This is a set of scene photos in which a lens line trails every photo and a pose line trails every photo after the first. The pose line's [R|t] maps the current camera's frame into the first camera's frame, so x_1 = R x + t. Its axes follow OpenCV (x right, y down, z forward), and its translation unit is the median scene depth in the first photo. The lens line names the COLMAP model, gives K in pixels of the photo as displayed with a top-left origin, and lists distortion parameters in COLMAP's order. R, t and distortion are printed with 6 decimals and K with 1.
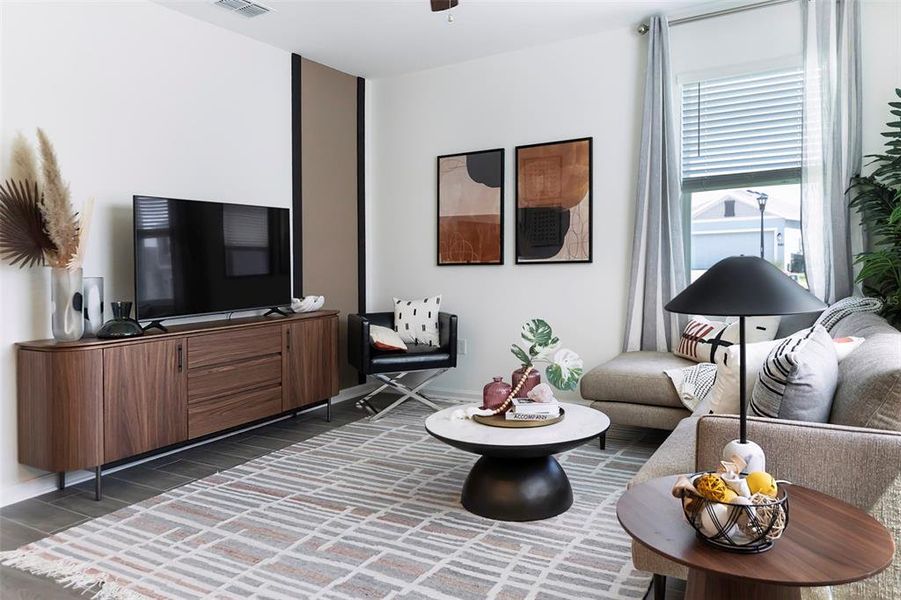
lens RADIAL K [[612.4, 0, 452.3], [0, 612.4, 256.6], [0, 0, 1]] dist [0.000003, -0.000456]
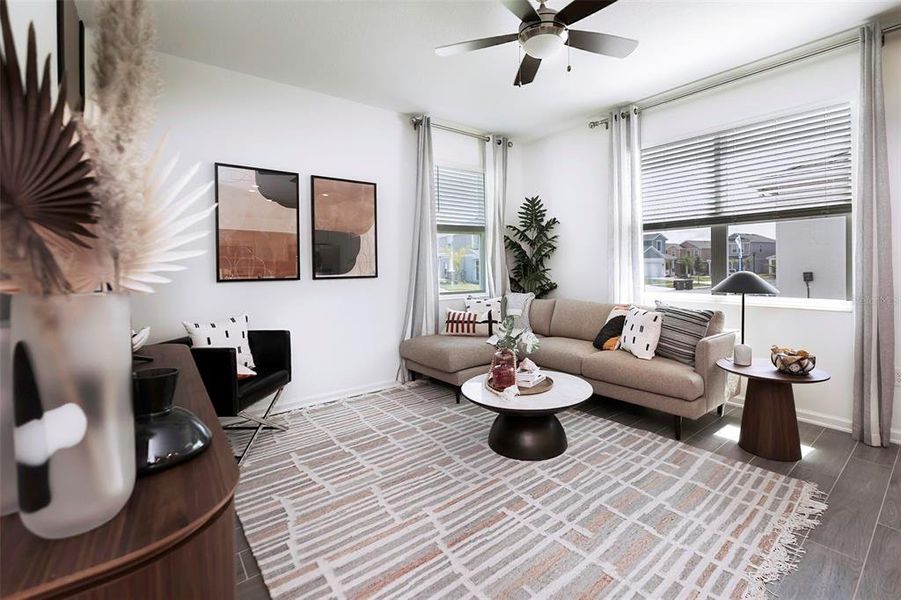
lens RADIAL K [[404.3, 0, 453.7], [0, 404.3, 272.9], [0, 0, 1]] dist [-0.011242, 0.000228]
pose [[0.359535, 0.007283, 0.933103, -0.533756], [-0.000337, 0.999970, -0.007675, 0.006821], [-0.933131, 0.002445, 0.359527, 0.527531]]
